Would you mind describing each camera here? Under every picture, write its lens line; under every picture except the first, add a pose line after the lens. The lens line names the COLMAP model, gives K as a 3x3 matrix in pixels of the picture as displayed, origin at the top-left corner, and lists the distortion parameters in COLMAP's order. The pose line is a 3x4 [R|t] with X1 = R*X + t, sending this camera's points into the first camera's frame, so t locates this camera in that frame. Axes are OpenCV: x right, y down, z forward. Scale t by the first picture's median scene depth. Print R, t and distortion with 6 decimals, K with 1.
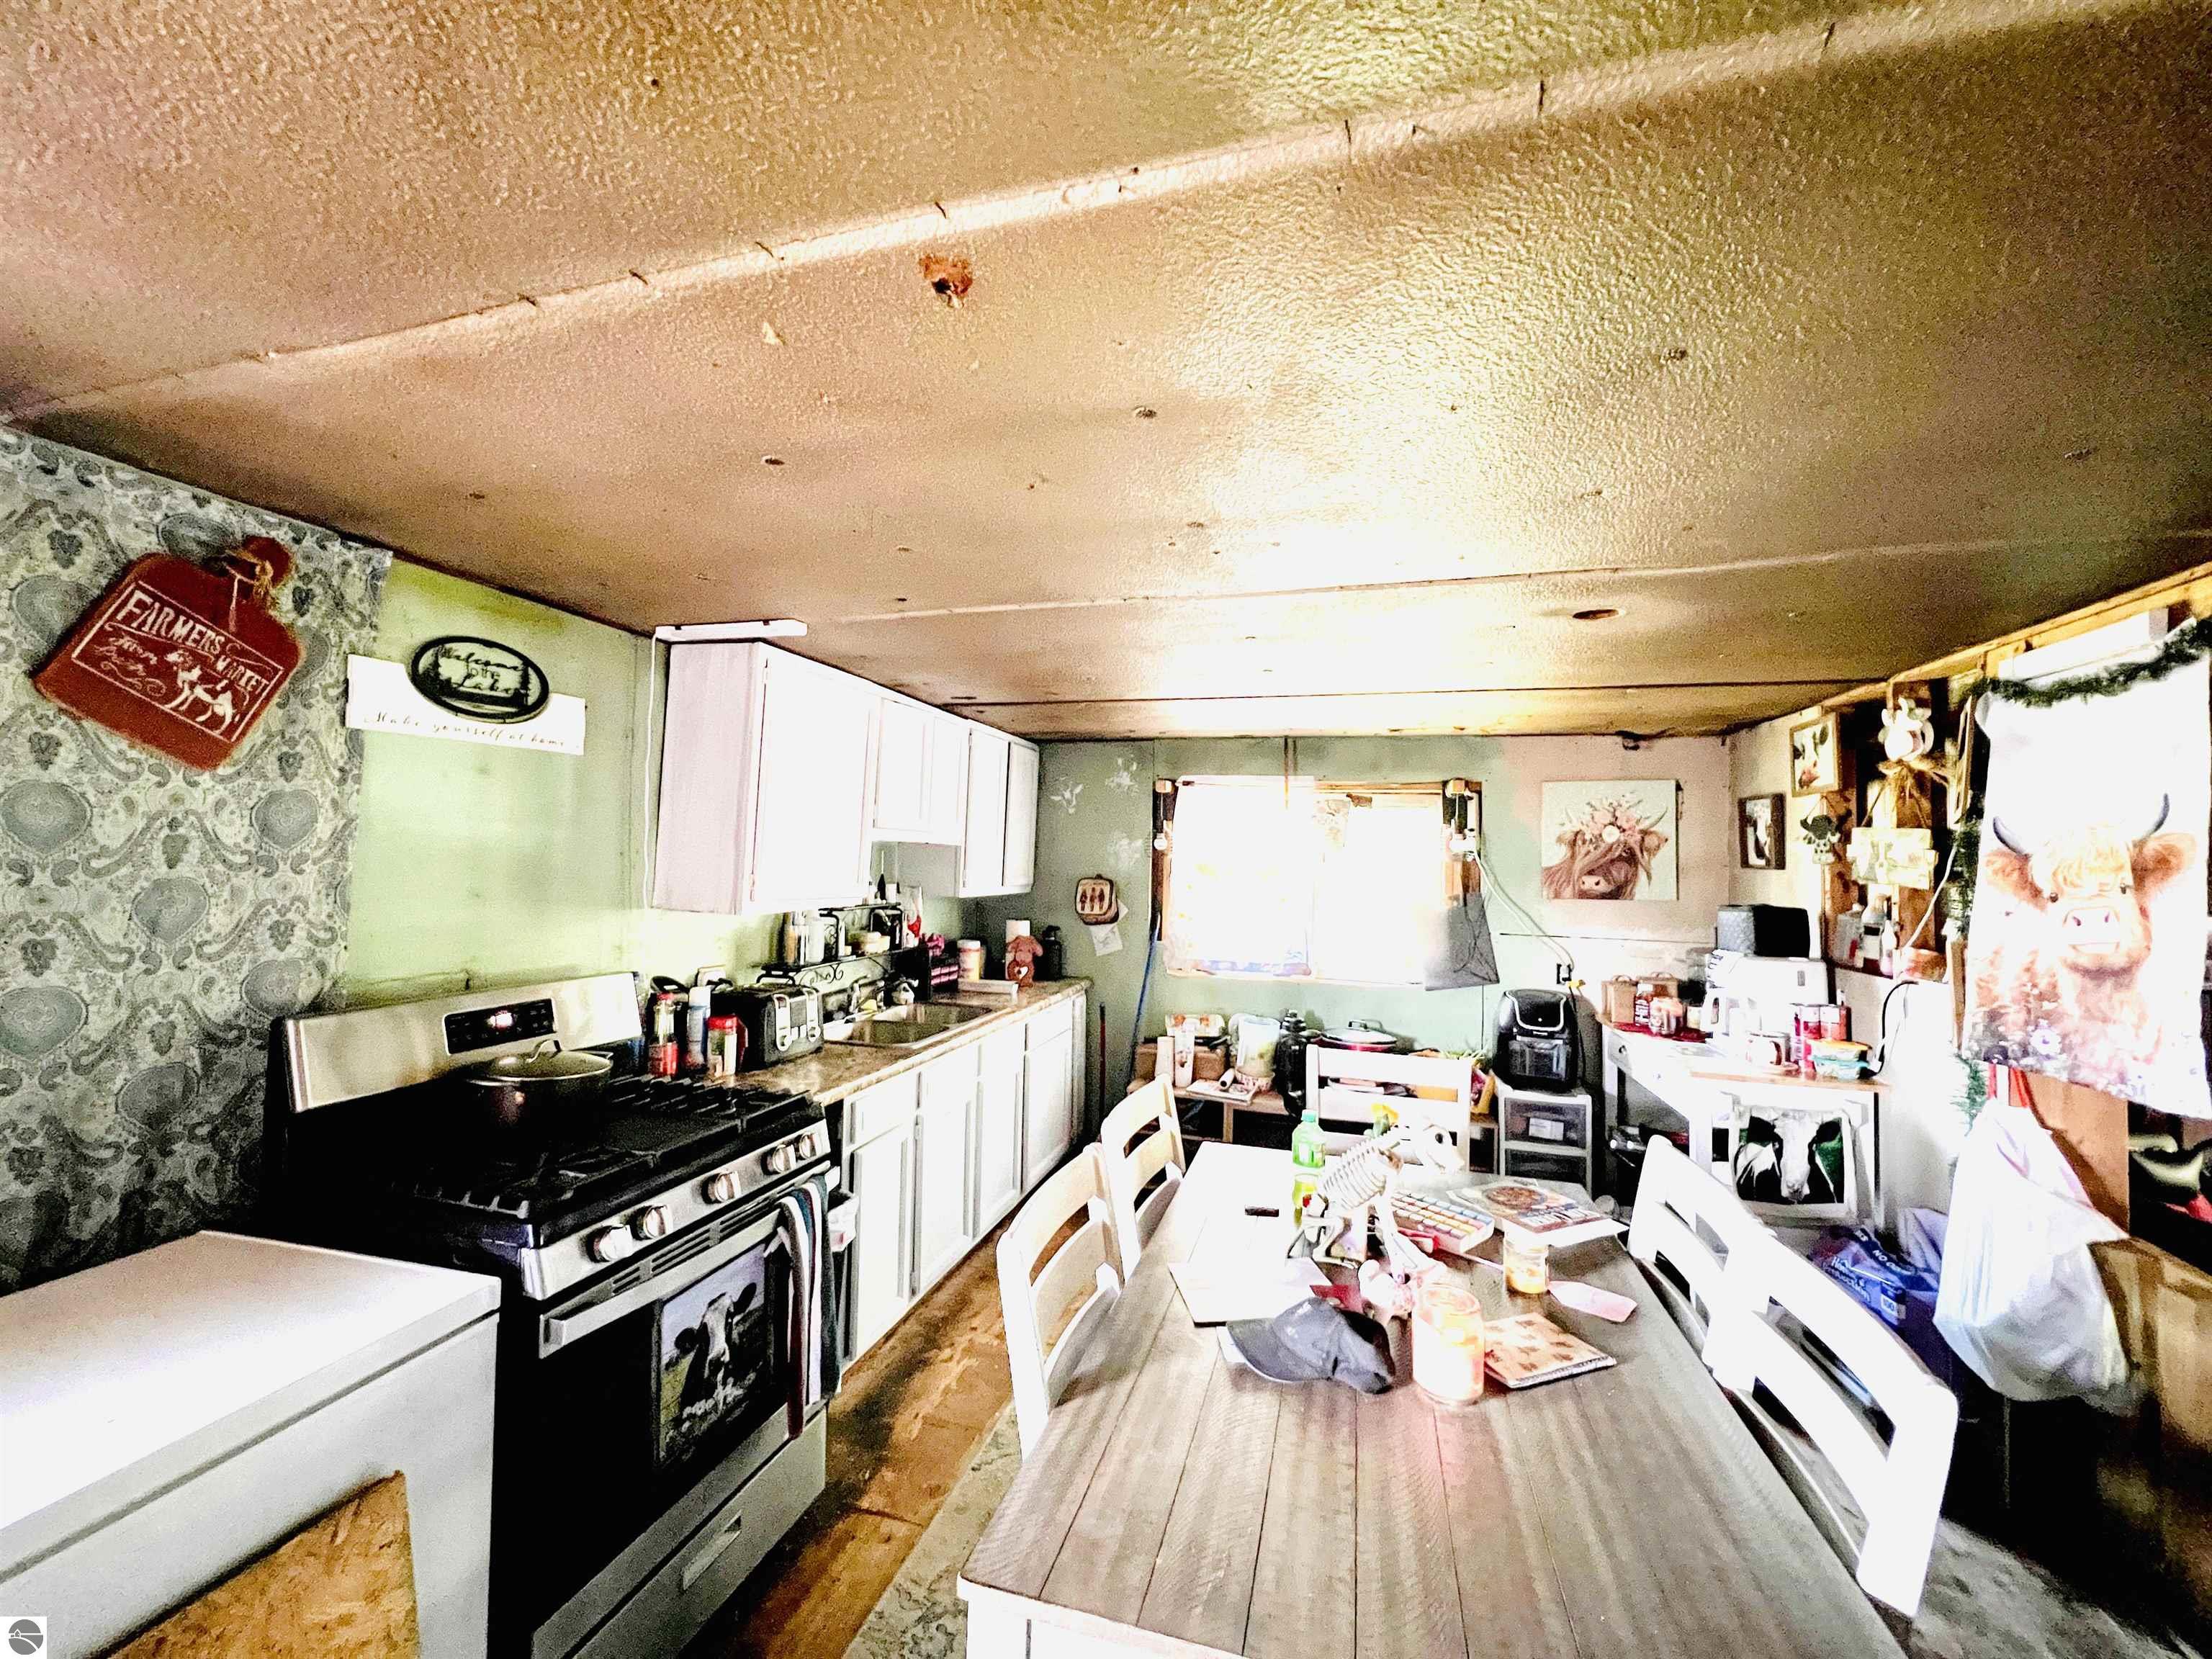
lens RADIAL K [[878.9, 0, 1109.1], [0, 878.9, 824.8], [0, 0, 1]] dist [0.002382, 0.000096]
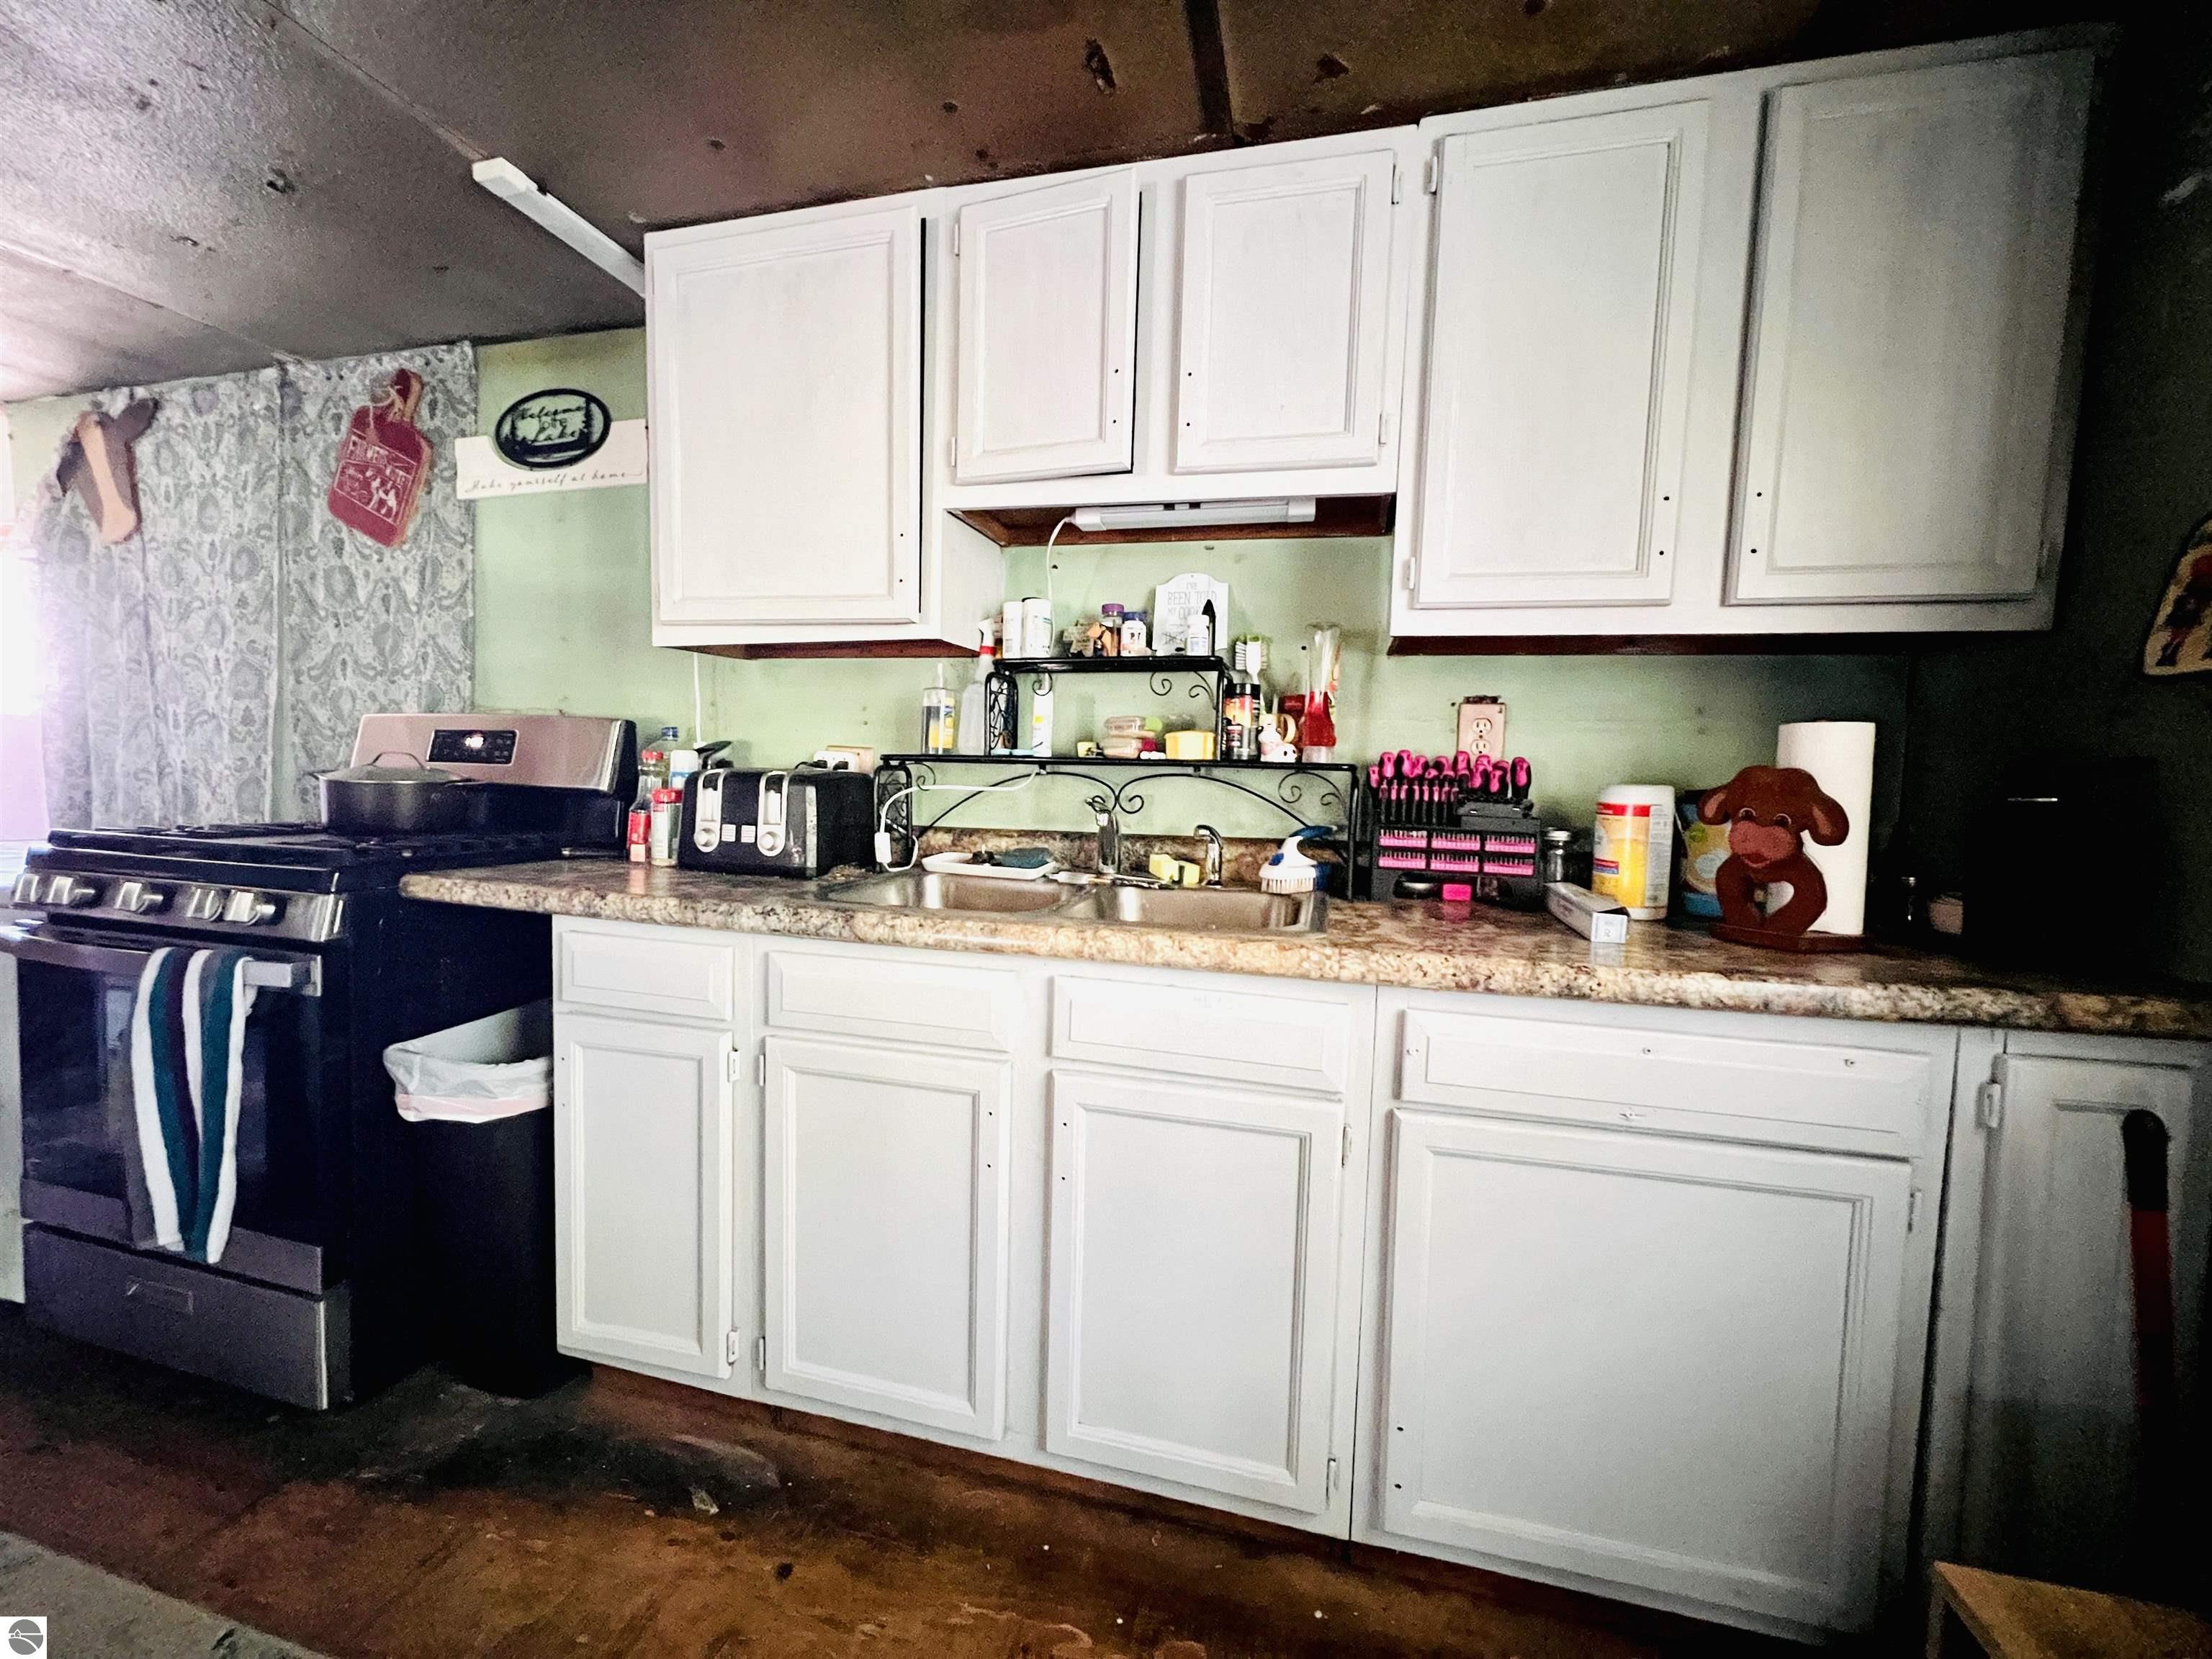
lens RADIAL K [[878.9, 0, 1105.0], [0, 878.9, 824.3], [0, 0, 1]] dist [0.002382, 0.000096]
pose [[0.029160, 0.041320, -0.998720, 0.394114], [0.018348, 0.998955, 0.041865, 0.288290], [0.999406, -0.019546, 0.028371, 1.716578]]
